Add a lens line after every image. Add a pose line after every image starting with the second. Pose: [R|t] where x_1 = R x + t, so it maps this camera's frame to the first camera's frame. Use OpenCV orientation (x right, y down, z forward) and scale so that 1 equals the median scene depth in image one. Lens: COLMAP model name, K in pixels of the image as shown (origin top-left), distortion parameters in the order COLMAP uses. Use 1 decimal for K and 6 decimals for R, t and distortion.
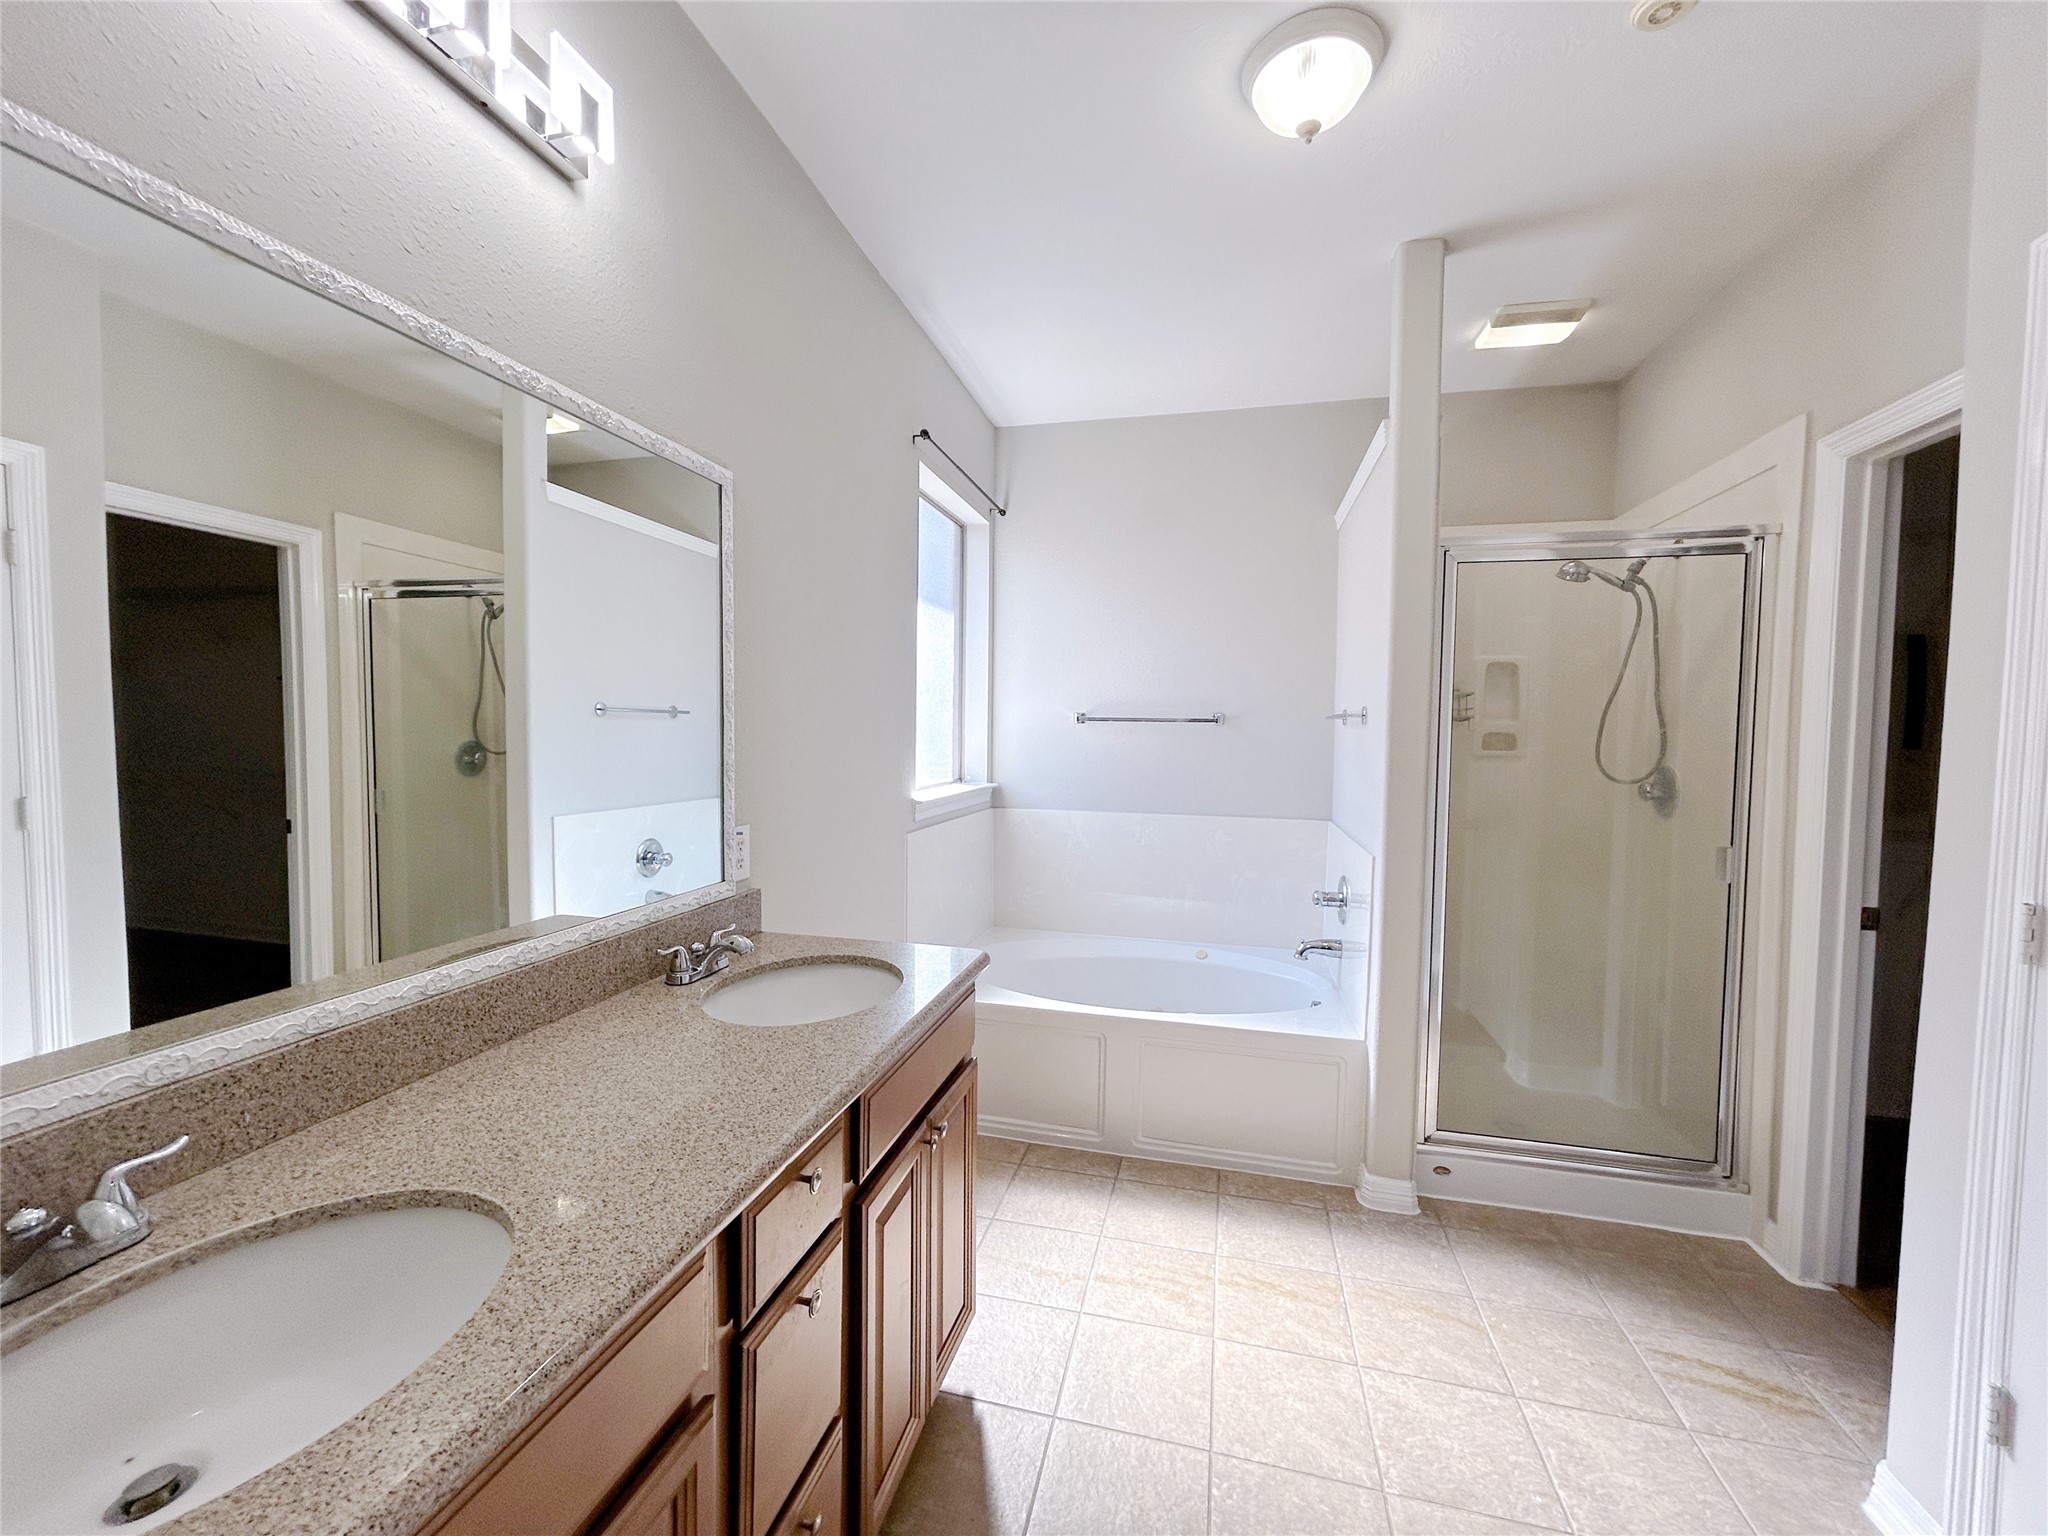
lens RADIAL K [[823.2, 0, 1023.4], [0, 823.2, 769.9], [0, 0, 1]] dist [-0.003503, 0.001264]
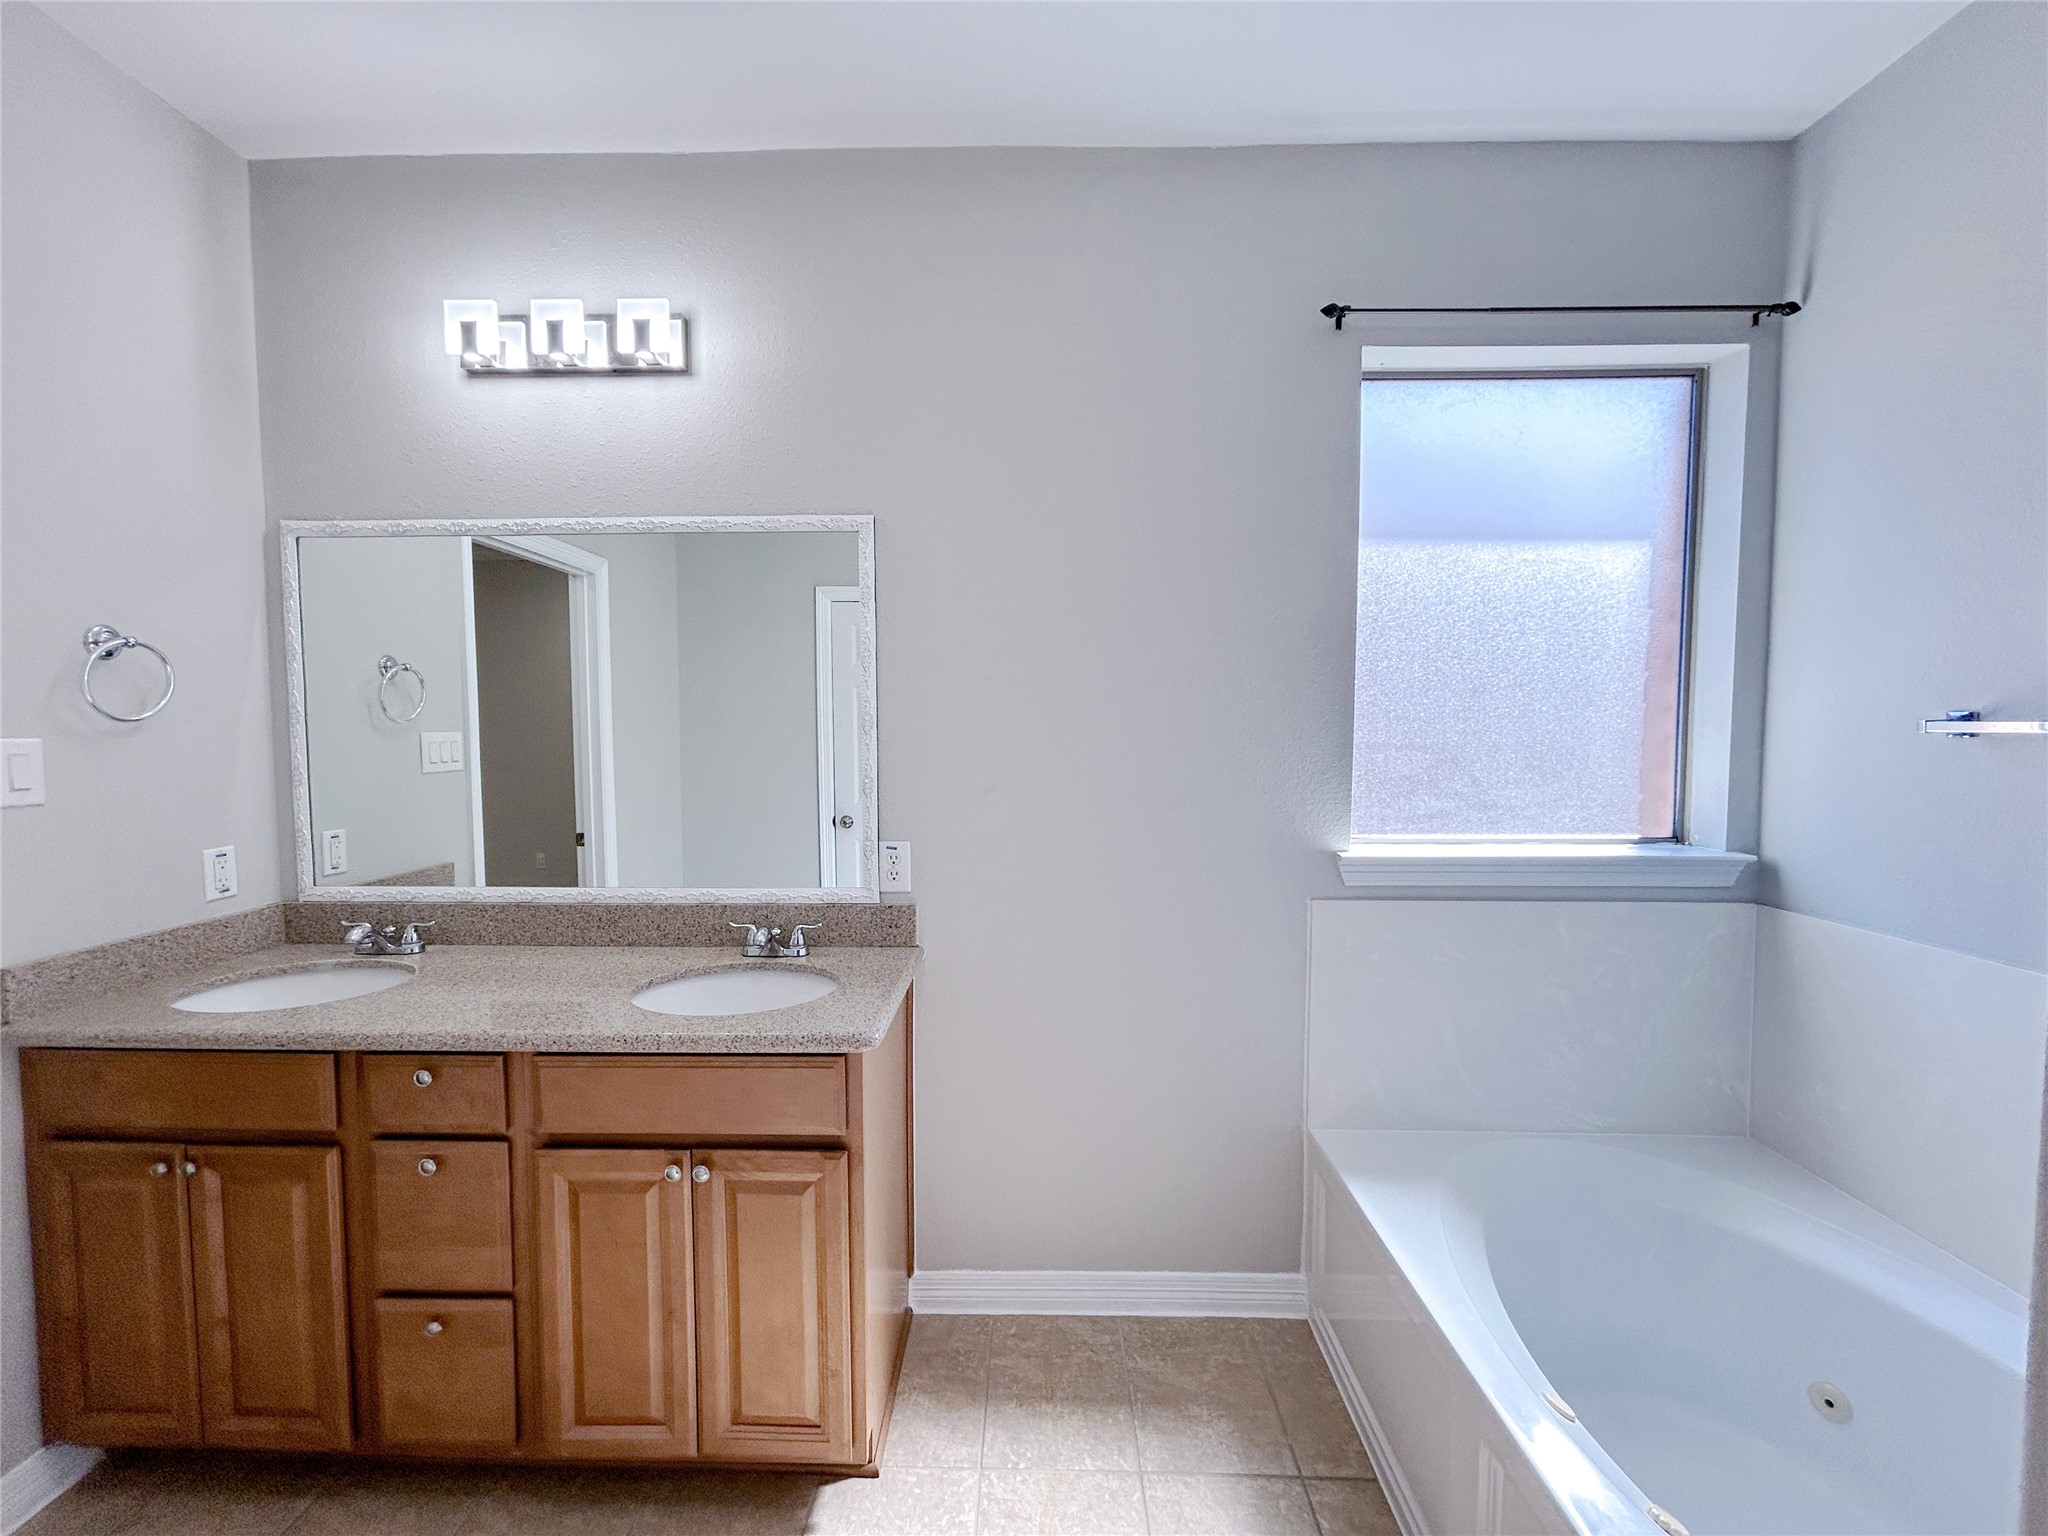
lens RADIAL K [[823.2, 0, 1035.1], [0, 823.2, 771.7], [0, 0, 1]] dist [-0.003503, 0.001264]
pose [[0.226505, 0.037537, -0.973286, 0.556150], [-0.045960, 0.998556, 0.027816, -0.045578], [0.972925, 0.038432, 0.227904, 0.706396]]
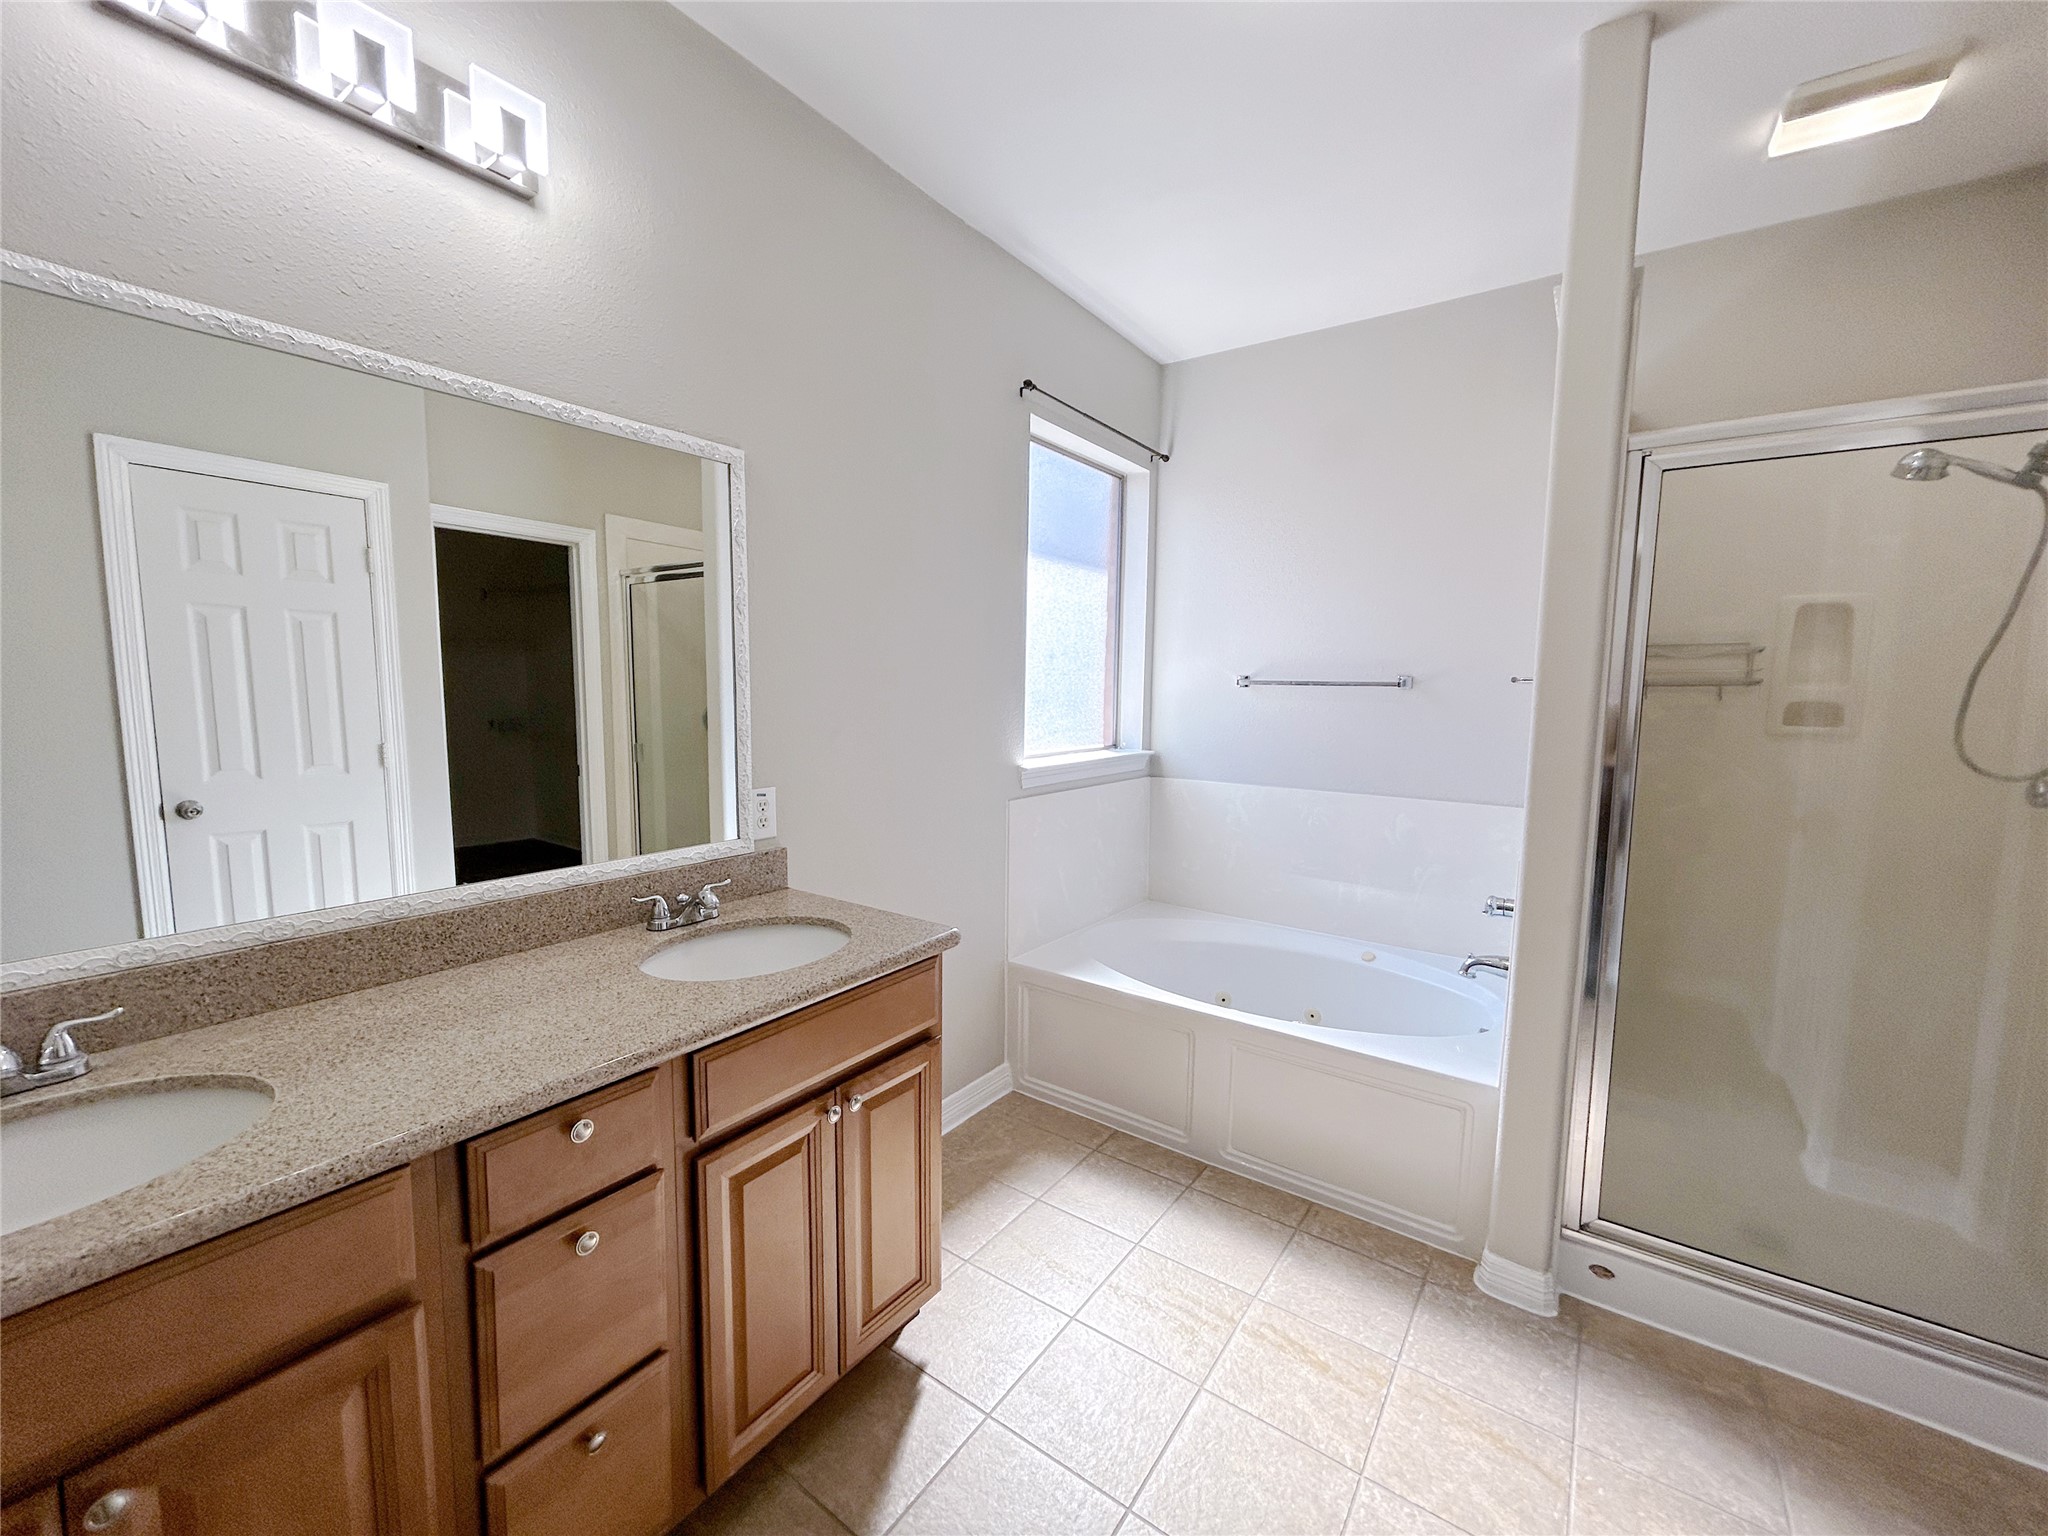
lens RADIAL K [[823.2, 0, 1022.0], [0, 823.2, 769.4], [0, 0, 1]] dist [-0.003503, 0.001264]
pose [[0.930403, 0.037260, -0.364640, 0.269552], [-0.019788, 0.998475, 0.051536, -0.013079], [0.366004, -0.040733, 0.929722, 0.101902]]
